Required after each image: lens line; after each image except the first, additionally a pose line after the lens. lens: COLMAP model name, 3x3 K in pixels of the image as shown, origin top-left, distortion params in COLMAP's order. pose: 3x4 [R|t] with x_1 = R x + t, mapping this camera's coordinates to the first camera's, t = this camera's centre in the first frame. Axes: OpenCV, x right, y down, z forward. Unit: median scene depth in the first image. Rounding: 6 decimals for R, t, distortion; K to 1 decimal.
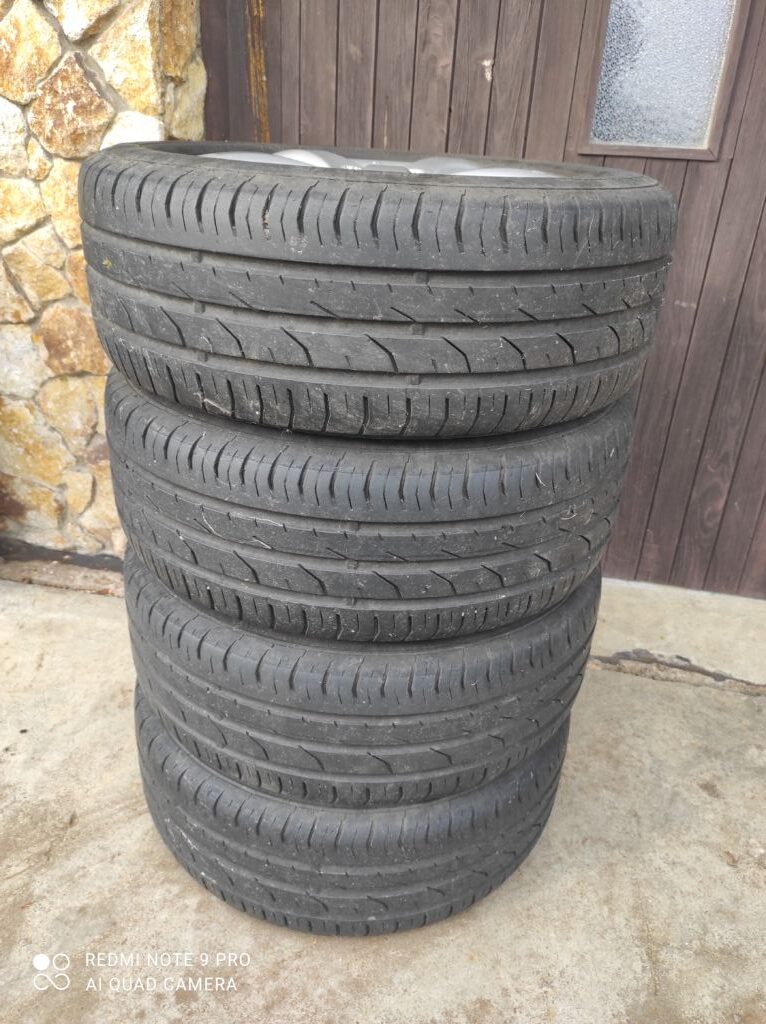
lens RADIAL K [[756.8, 0, 383.0], [0, 756.8, 512.0], [0, 0, 1]] dist [0.055443, -0.069508]
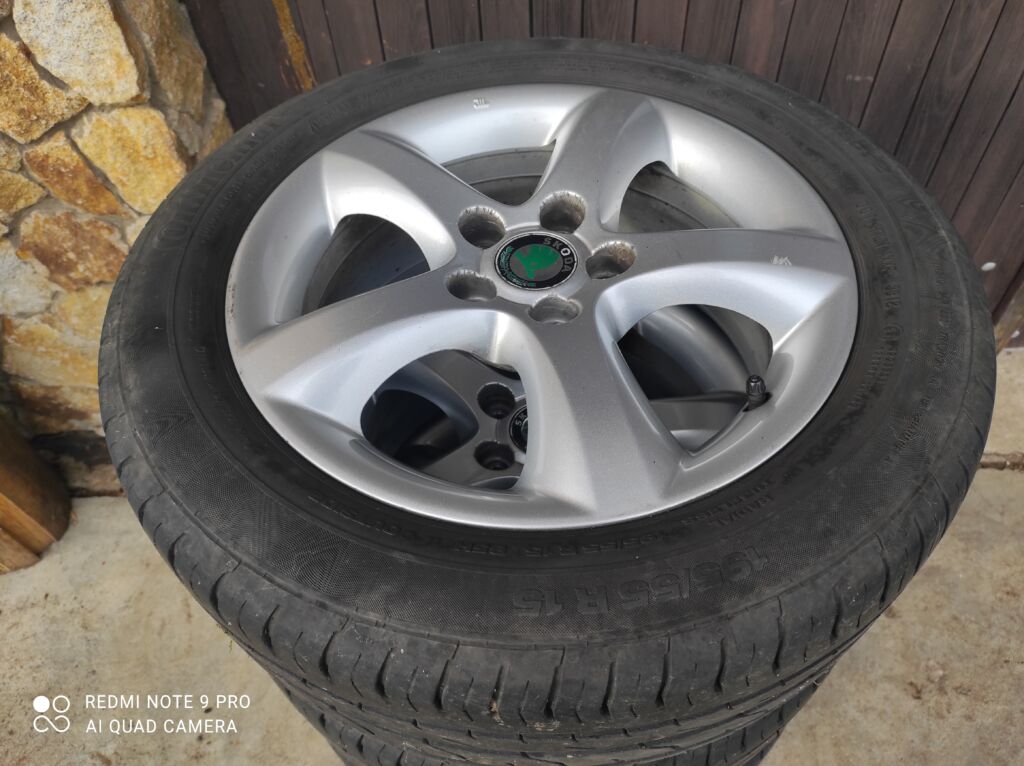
lens RADIAL K [[756.8, 0, 512.0], [0, 756.8, 383.0], [0, 0, 1]] dist [0.055443, -0.069508]
pose [[0.977049, -0.207828, 0.046731, -0.047840], [0.168701, 0.888881, 0.425947, -0.386861], [-0.130062, -0.408287, 0.903540, 0.220394]]
